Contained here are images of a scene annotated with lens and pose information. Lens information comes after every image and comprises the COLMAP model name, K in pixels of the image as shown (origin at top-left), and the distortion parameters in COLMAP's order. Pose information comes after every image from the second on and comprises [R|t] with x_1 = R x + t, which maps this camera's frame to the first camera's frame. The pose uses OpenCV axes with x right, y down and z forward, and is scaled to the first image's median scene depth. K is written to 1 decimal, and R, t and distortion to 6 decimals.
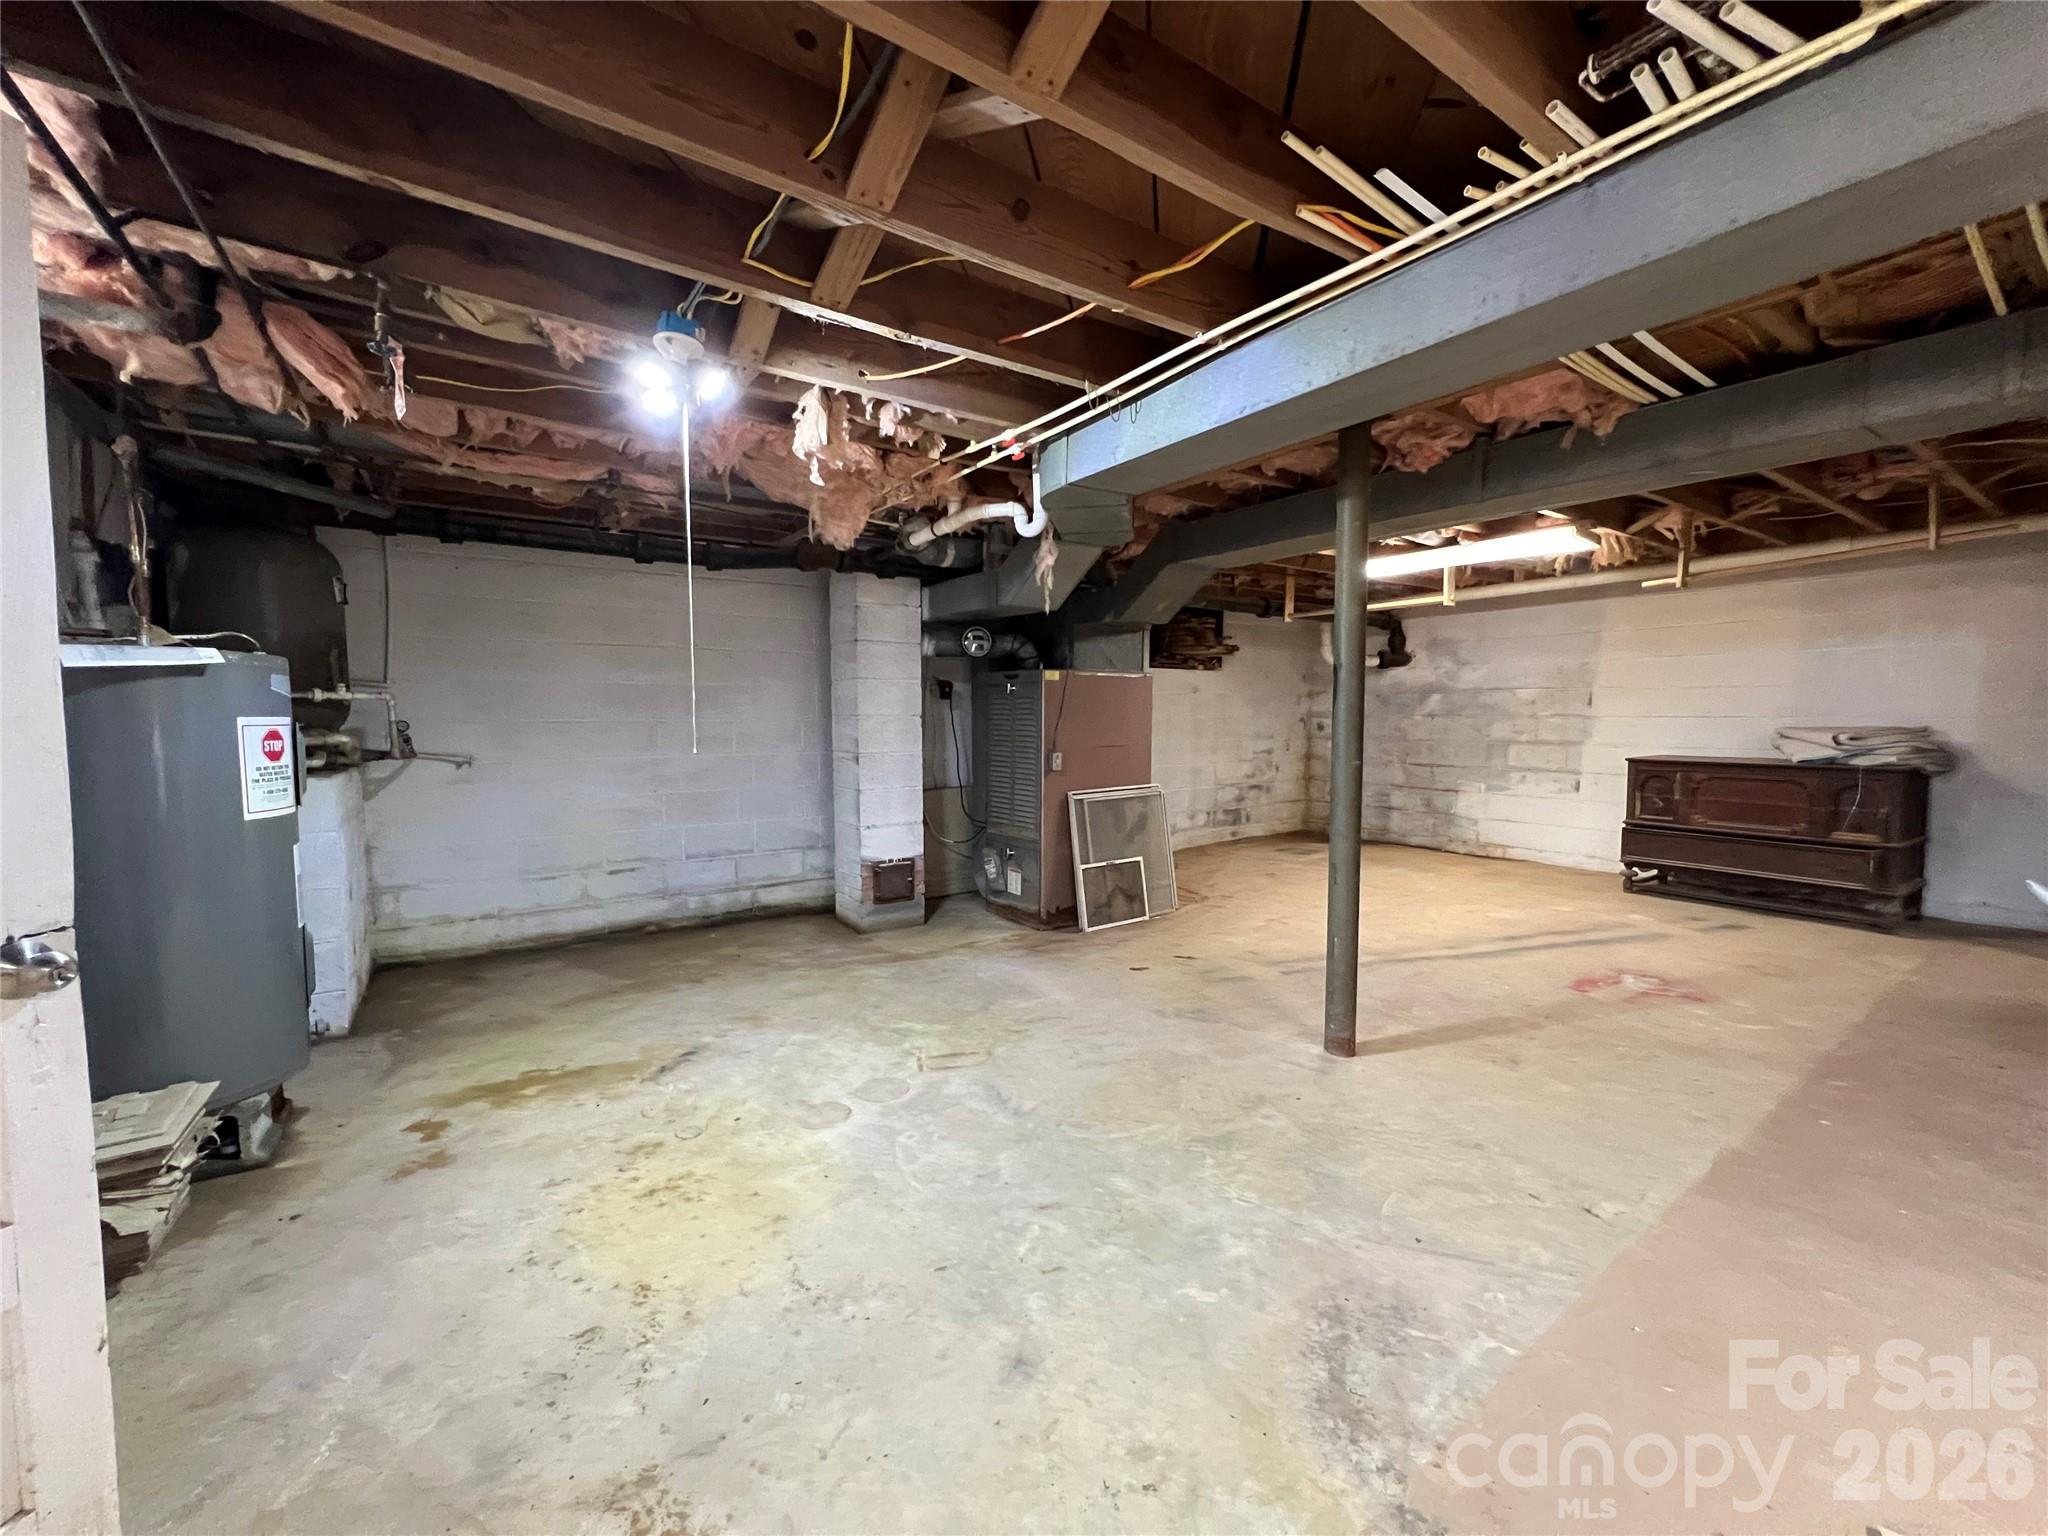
lens RADIAL K [[815.3, 0, 1021.7], [0, 815.3, 765.7], [0, 0, 1]] dist [-0.002529, 0.000239]
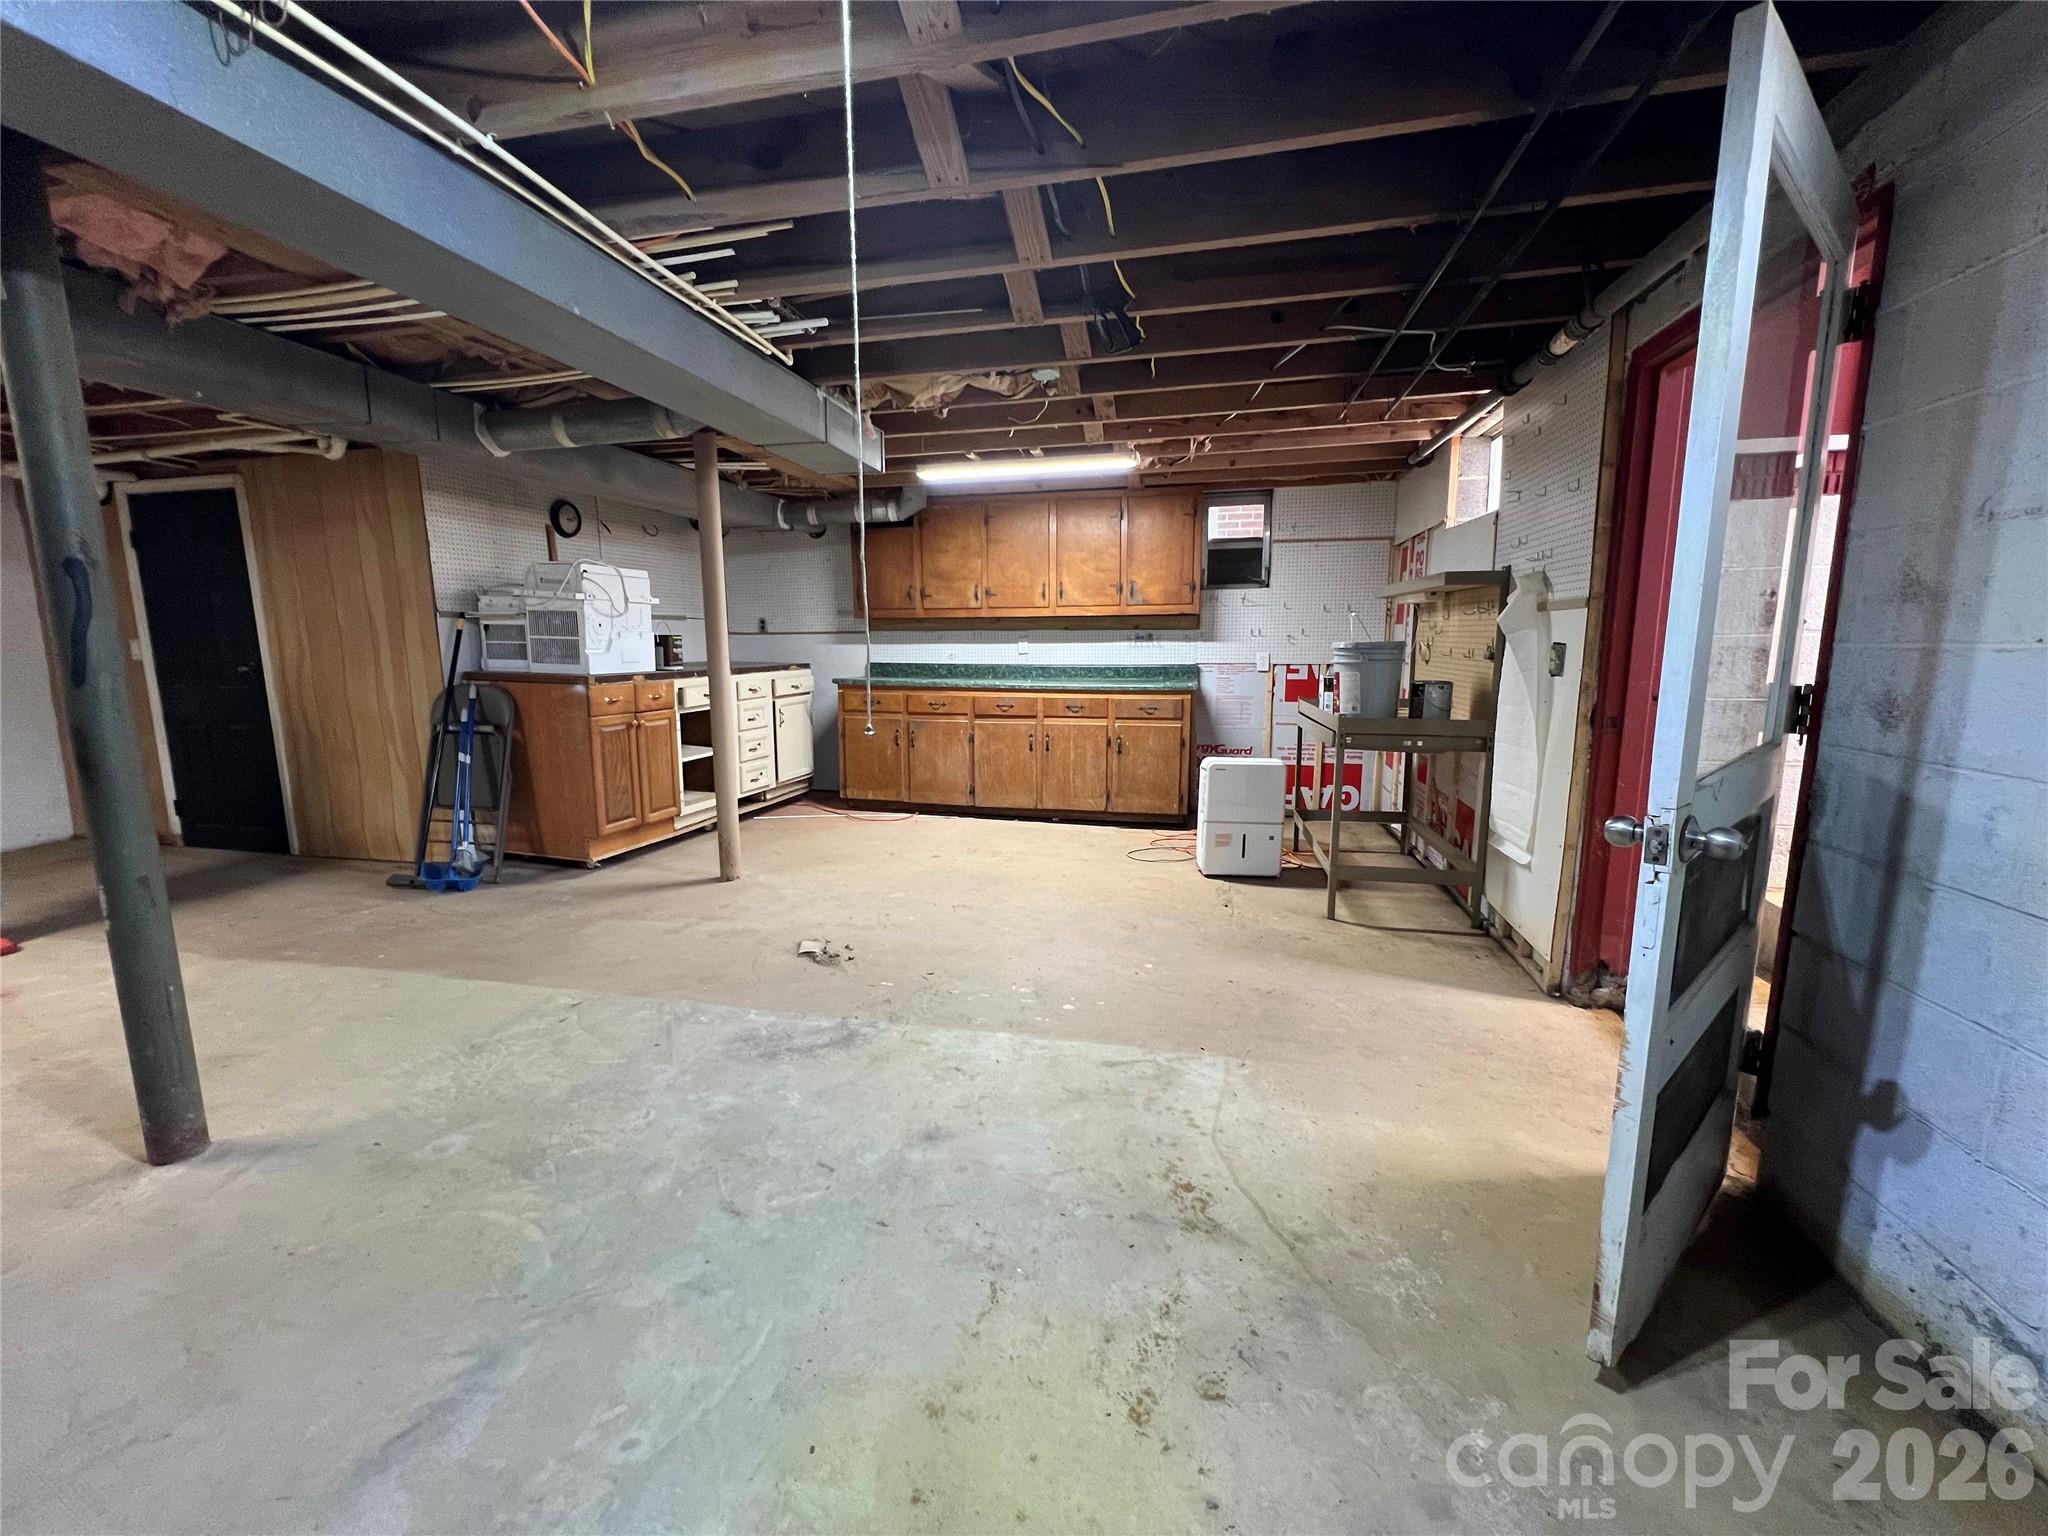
lens RADIAL K [[815.3, 0, 1017.2], [0, 815.3, 762.7], [0, 0, 1]] dist [-0.002529, 0.000239]
pose [[-0.681743, -0.100740, 0.724623, -0.873951], [0.058596, 0.979773, 0.191340, -0.081185], [-0.729241, 0.172905, -0.662051, 1.483542]]
